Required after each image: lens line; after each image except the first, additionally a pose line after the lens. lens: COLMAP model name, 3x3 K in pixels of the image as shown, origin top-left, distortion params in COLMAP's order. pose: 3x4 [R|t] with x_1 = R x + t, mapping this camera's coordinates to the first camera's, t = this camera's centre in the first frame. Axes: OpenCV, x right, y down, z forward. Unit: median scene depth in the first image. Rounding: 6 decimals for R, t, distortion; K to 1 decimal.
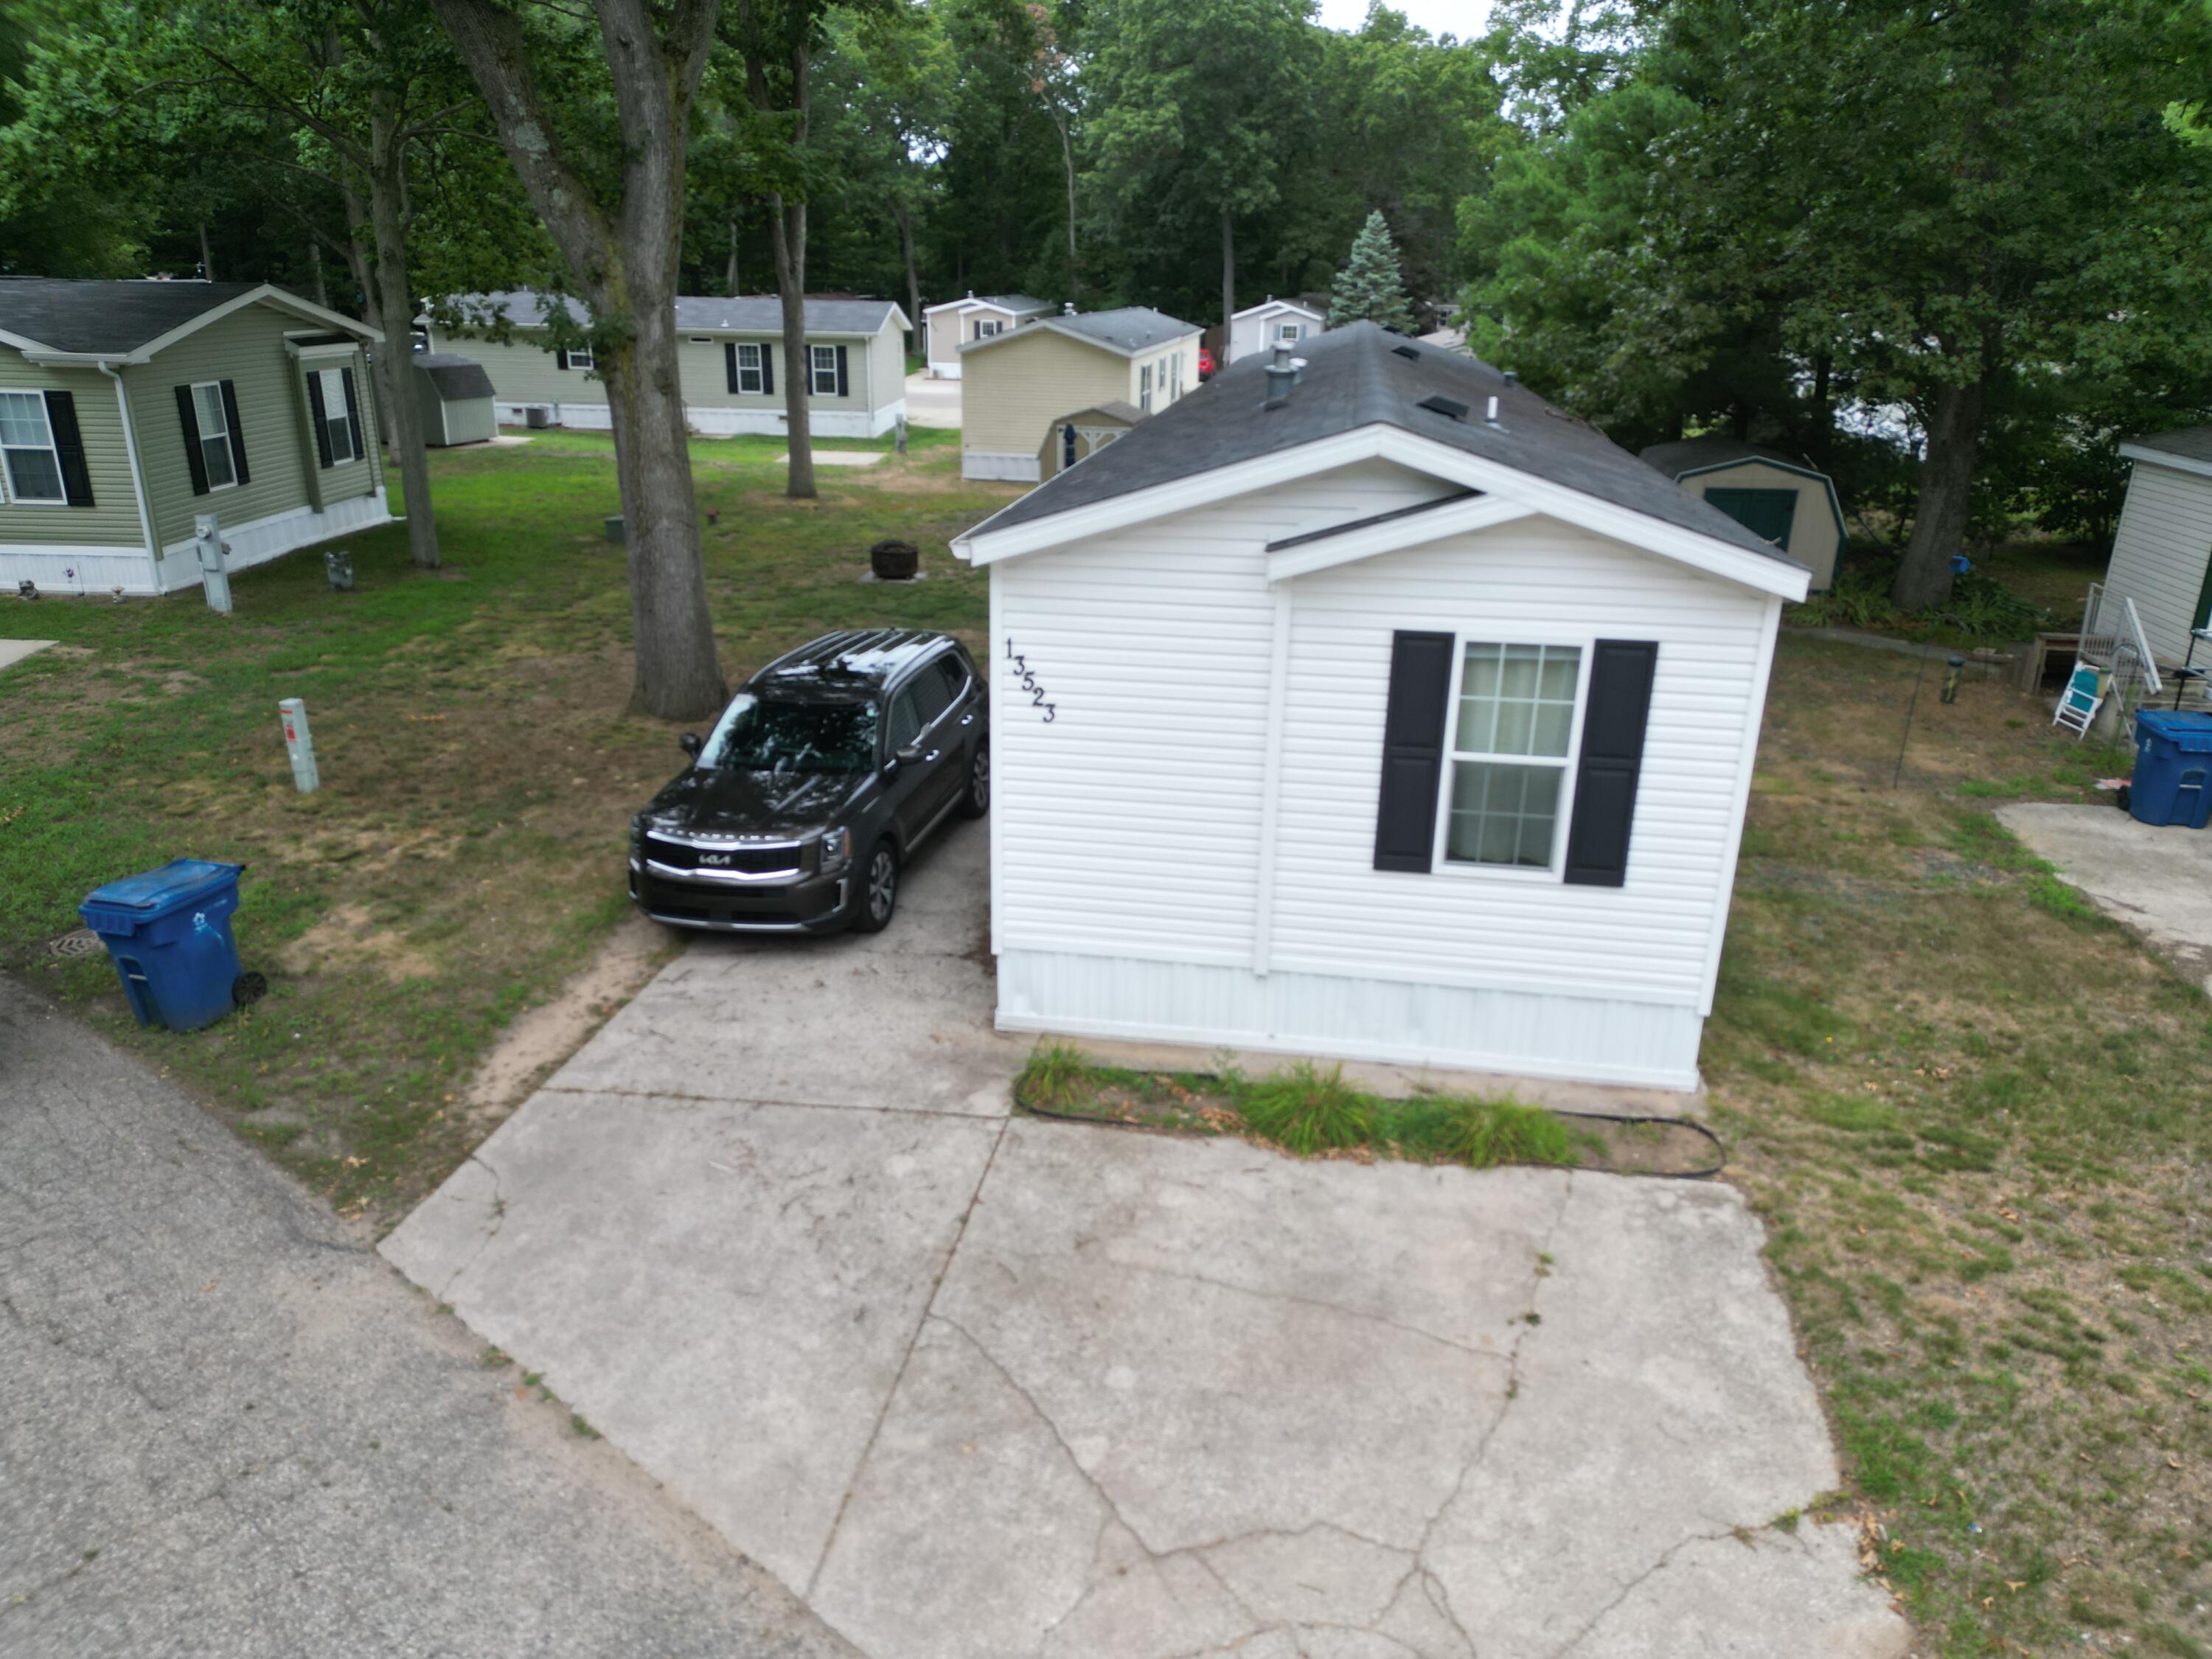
lens RADIAL K [[1522.7, 0, 1106.0], [0, 1522.7, 829.5], [0, 0, 1]] dist [0.086261, -0.094282]
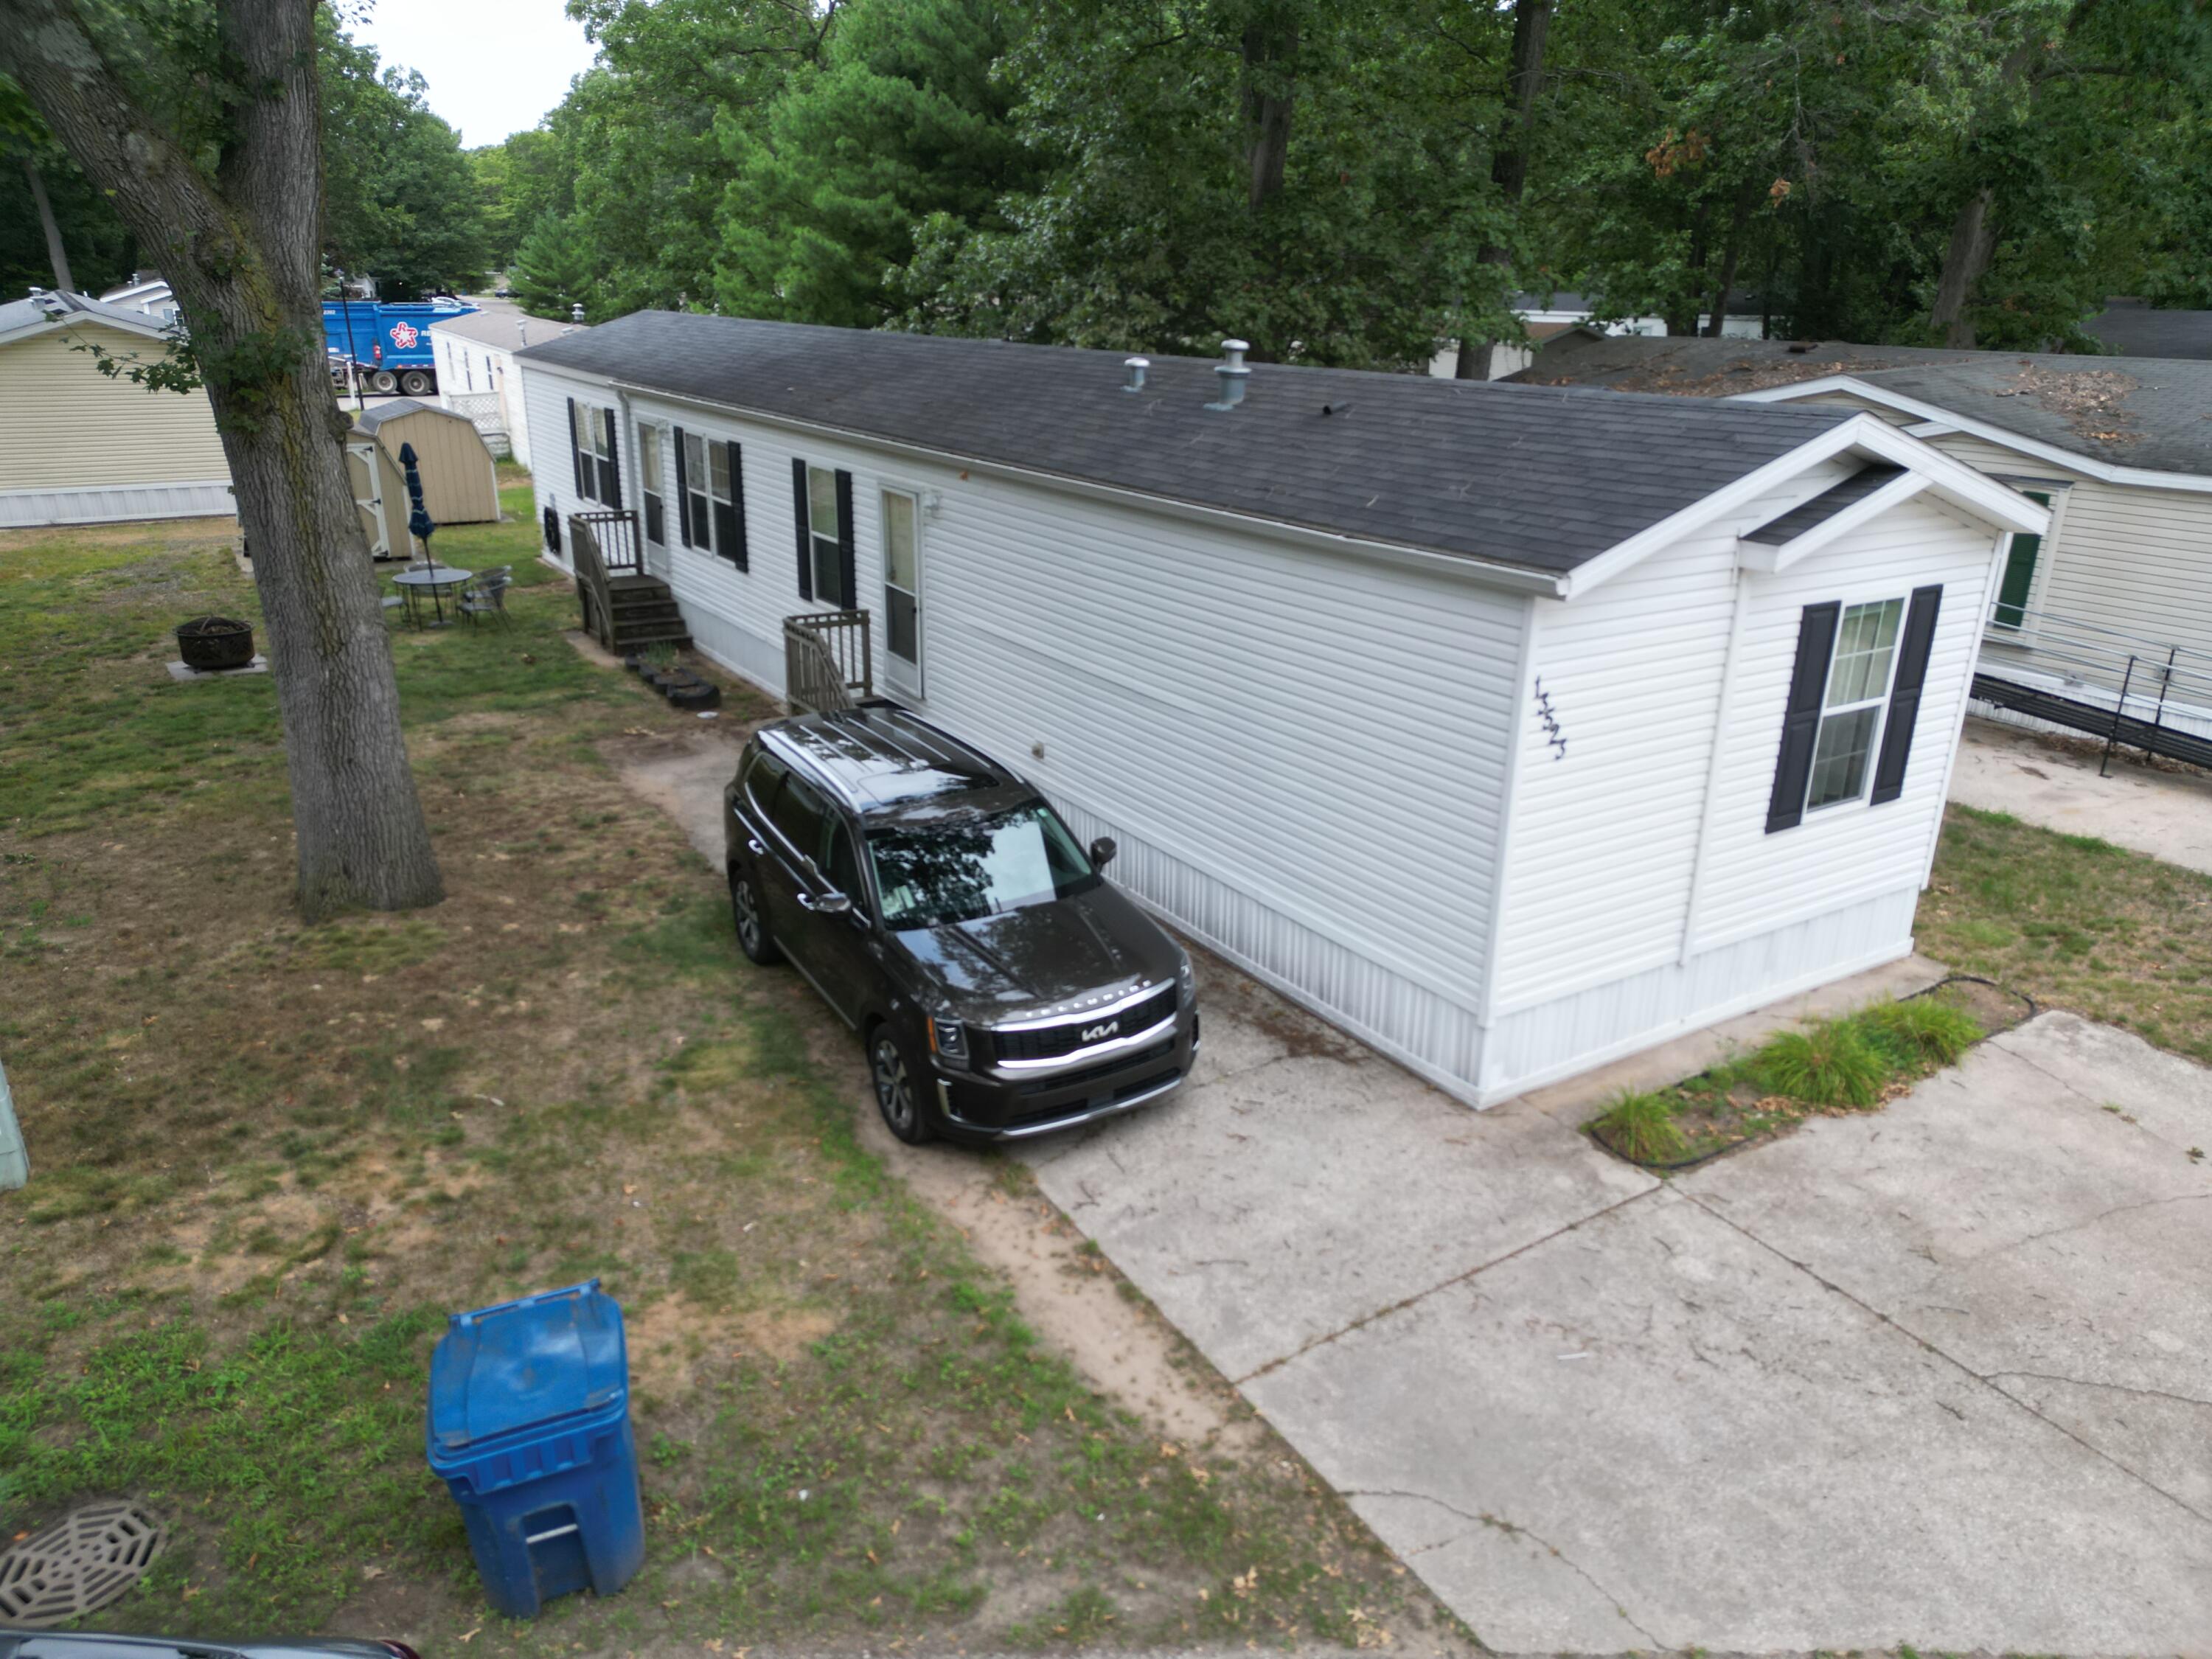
lens RADIAL K [[1534.8, 0, 1106.0], [0, 1534.8, 829.5], [0, 0, 1]] dist [0.080178, -0.076821]
pose [[0.751320, -0.228194, 0.619230, -0.842891], [0.221309, 0.971102, 0.089345, -0.176001], [-0.621724, 0.069915, 0.780110, 0.455015]]
